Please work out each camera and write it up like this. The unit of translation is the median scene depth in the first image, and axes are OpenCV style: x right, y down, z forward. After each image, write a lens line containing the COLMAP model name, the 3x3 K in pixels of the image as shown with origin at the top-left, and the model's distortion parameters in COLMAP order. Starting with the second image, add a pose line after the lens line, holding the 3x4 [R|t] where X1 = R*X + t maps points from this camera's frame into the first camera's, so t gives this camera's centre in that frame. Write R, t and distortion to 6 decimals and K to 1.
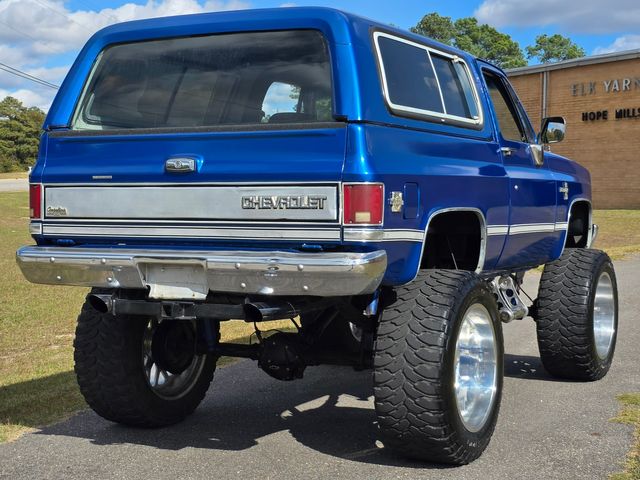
lens RADIAL K [[1043.0, 0, 320.0], [0, 1043.0, 240.0], [0, 0, 1]] dist [0.079069, 0.068357]
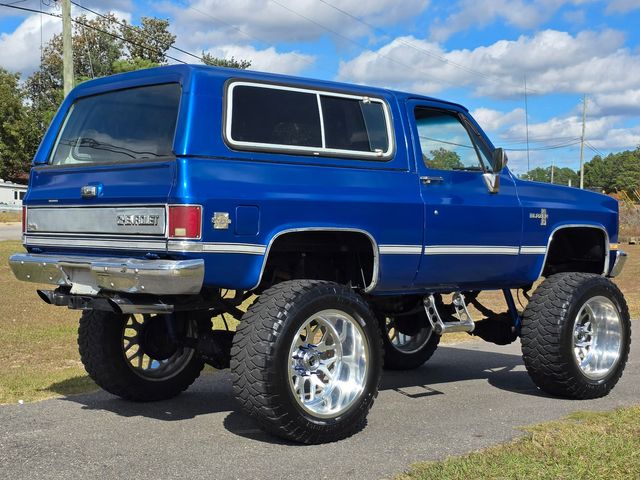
lens RADIAL K [[1035.2, 0, 320.3], [0, 1035.2, 285.6], [0, 0, 1]] dist [0.064616, 0.036362]
pose [[0.926272, 0.031343, -0.375549, 0.617337], [-0.026878, 0.999492, 0.017122, 0.015416], [0.375895, -0.005766, 0.926644, -0.086540]]
